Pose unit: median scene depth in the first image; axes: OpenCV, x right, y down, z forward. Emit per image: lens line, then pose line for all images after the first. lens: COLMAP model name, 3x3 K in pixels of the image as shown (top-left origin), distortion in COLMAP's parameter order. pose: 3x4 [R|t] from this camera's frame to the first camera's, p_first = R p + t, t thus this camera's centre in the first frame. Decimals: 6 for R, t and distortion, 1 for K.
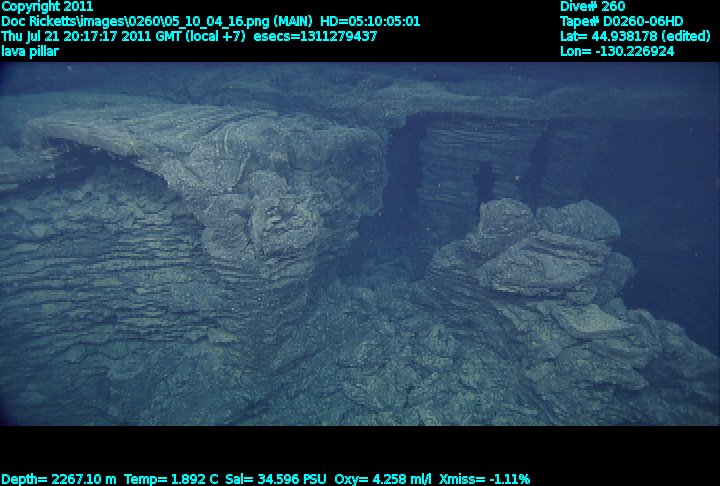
lens RADIAL K [[399.1, 0, 360.0], [0, 399.1, 247.0], [0, 0, 1]] dist [-0.044745, 0.092709]
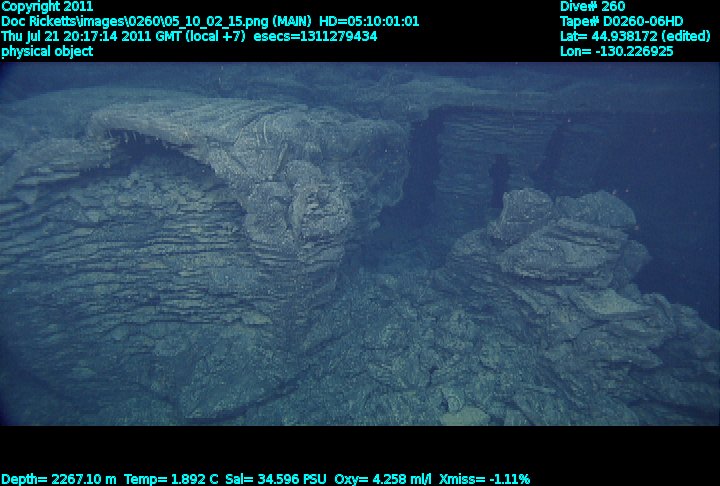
lens RADIAL K [[399.1, 0, 360.0], [0, 399.1, 247.0], [0, 0, 1]] dist [-0.044745, 0.092709]
pose [[0.999988, 0.003592, -0.003264, -0.071570], [-0.003558, 0.999937, 0.010605, 0.024219], [0.003302, -0.010593, 0.999938, -0.055415]]
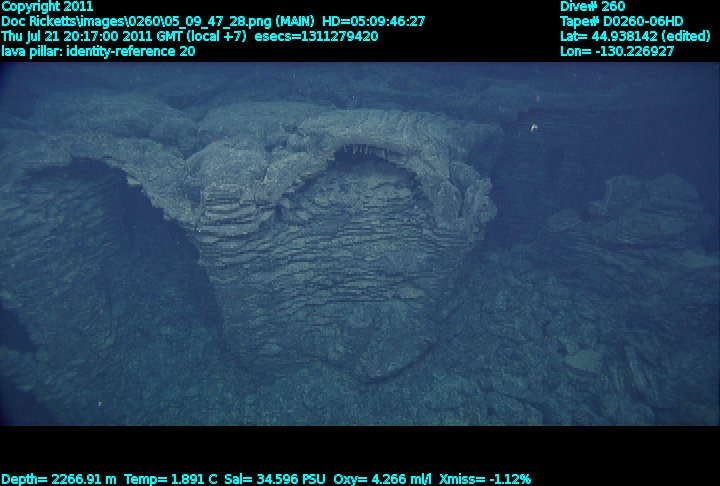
lens RADIAL K [[398.8, 0, 360.0], [0, 398.8, 243.0], [0, 0, 1]] dist [-0.045383, 0.094055]
pose [[0.993783, -0.059517, 0.094096, -0.648052], [0.056551, 0.997825, 0.033878, 0.012575], [-0.095907, -0.028346, 0.994987, -0.259823]]
